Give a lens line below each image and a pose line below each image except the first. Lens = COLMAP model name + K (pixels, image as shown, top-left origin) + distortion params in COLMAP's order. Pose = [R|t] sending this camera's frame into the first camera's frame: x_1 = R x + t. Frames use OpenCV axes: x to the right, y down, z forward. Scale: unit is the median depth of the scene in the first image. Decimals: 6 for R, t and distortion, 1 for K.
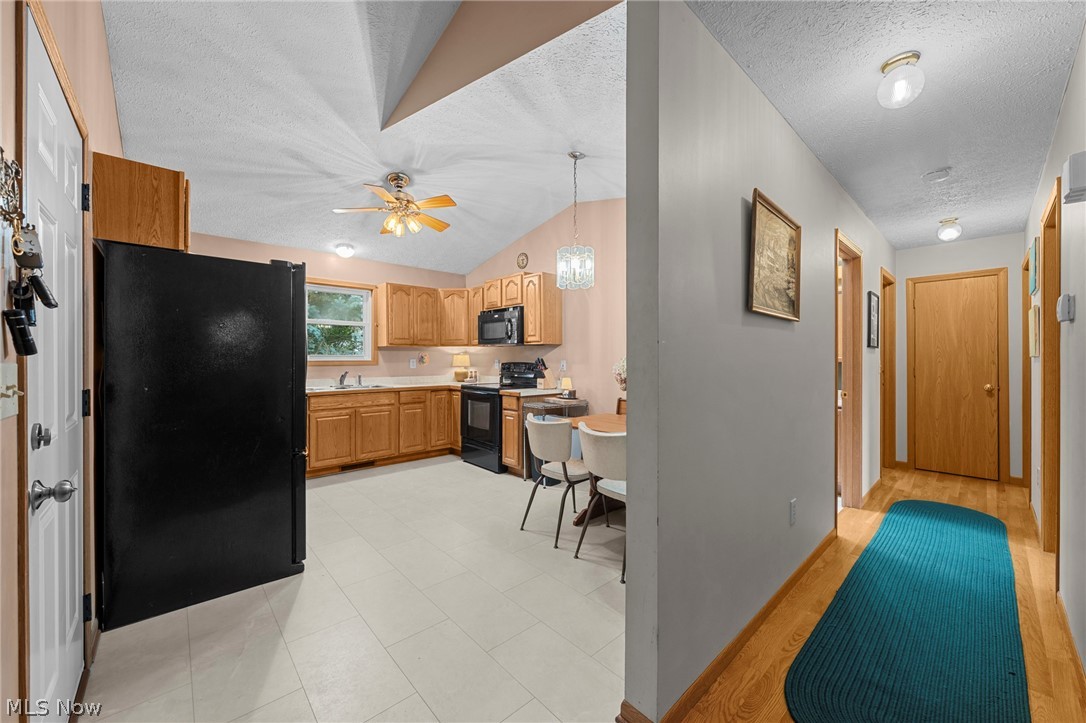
lens RADIAL K [[407.3, 0, 543.0], [0, 407.3, 361.5], [0, 0, 1]] dist [0.000255, 0.000045]
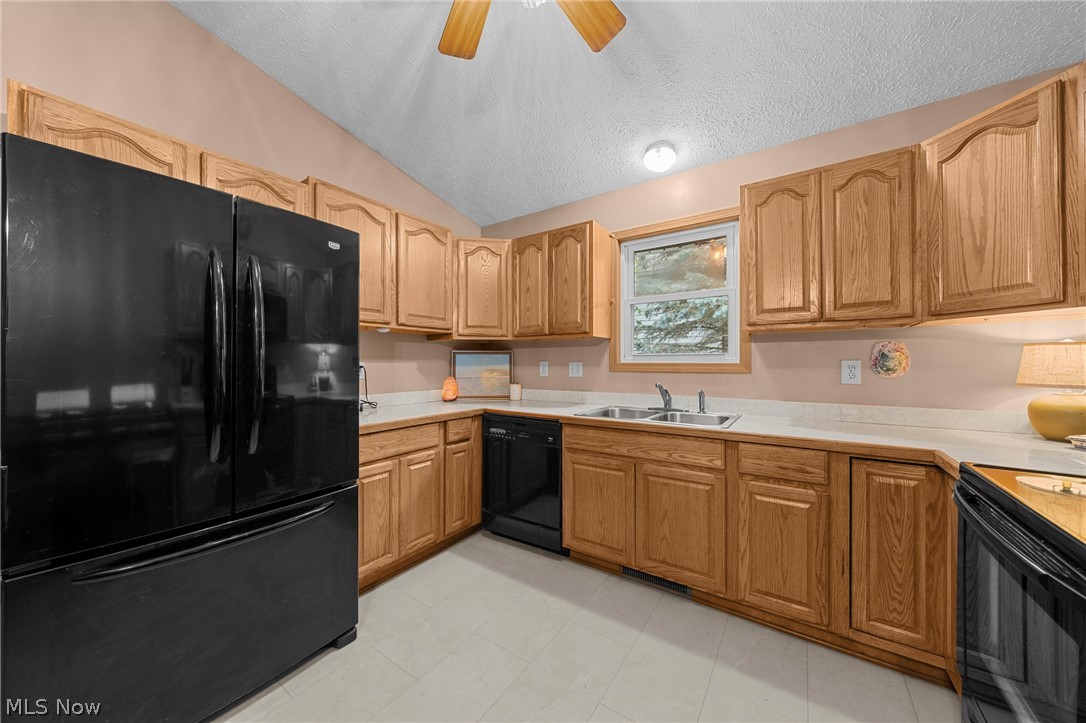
lens RADIAL K [[377.6, 0, 543.0], [0, 377.6, 361.5], [0, 0, 1]] dist [-0.005199, 0.000183]
pose [[0.225309, -0.002686, -0.974284, -0.039062], [-0.005532, 0.999977, -0.004036, -0.001917], [0.974272, 0.006299, 0.225289, 0.737569]]
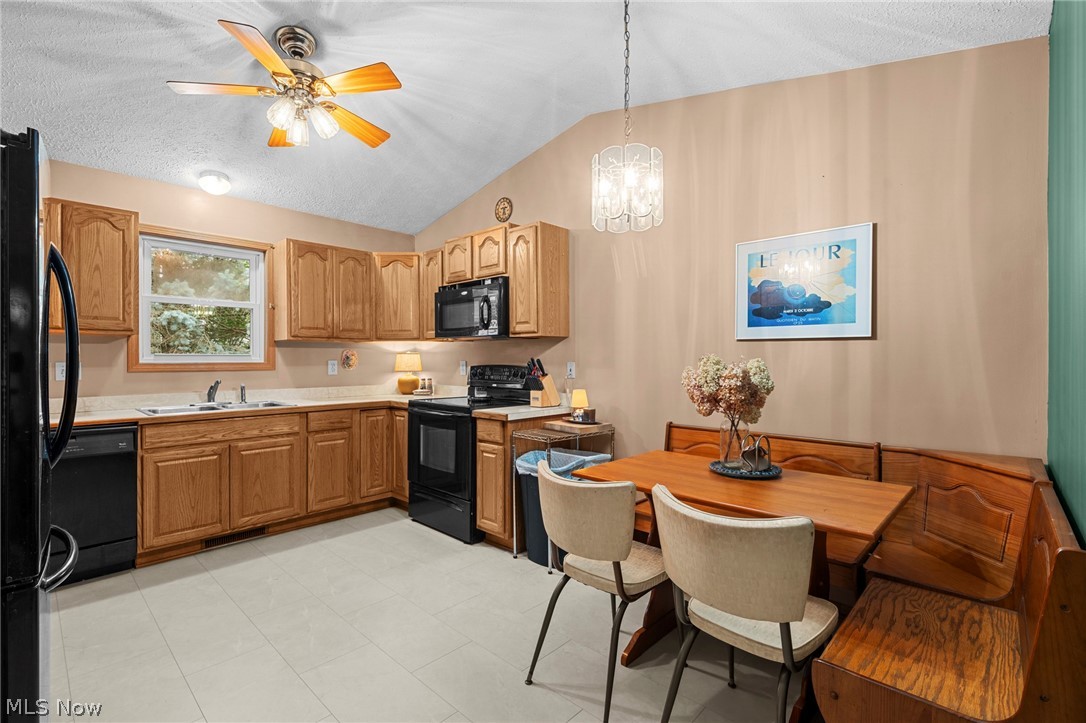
lens RADIAL K [[487.9, 0, 543.0], [0, 487.9, 361.5], [0, 0, 1]] dist [0.000791, -0.000153]
pose [[0.997068, -0.001814, 0.076493, -0.051664], [0.002064, 0.999993, -0.003183, -0.001073], [-0.076487, 0.003331, 0.997065, 0.231504]]
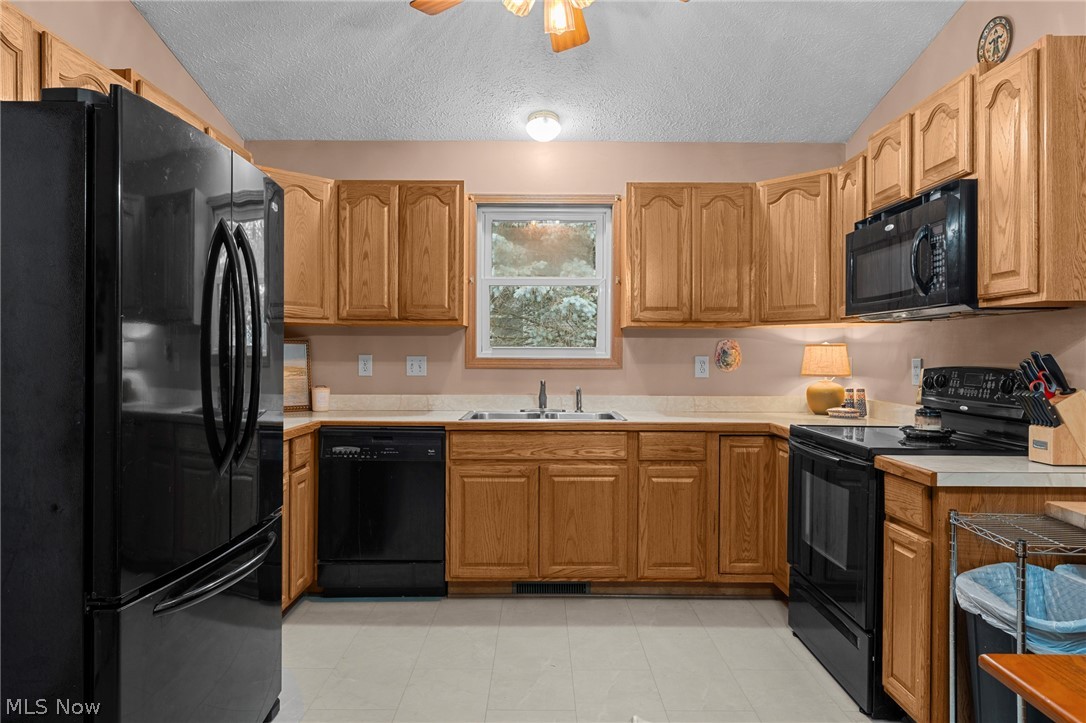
lens RADIAL K [[691.0, 0, 543.0], [0, 691.0, 361.5], [0, 0, 1]] dist [0.004349, 0.000764]
pose [[0.740581, 0.008910, -0.671908, 0.057488], [-0.009108, 0.999953, 0.003222, -0.001069], [0.671905, 0.003733, 0.740628, 0.401433]]
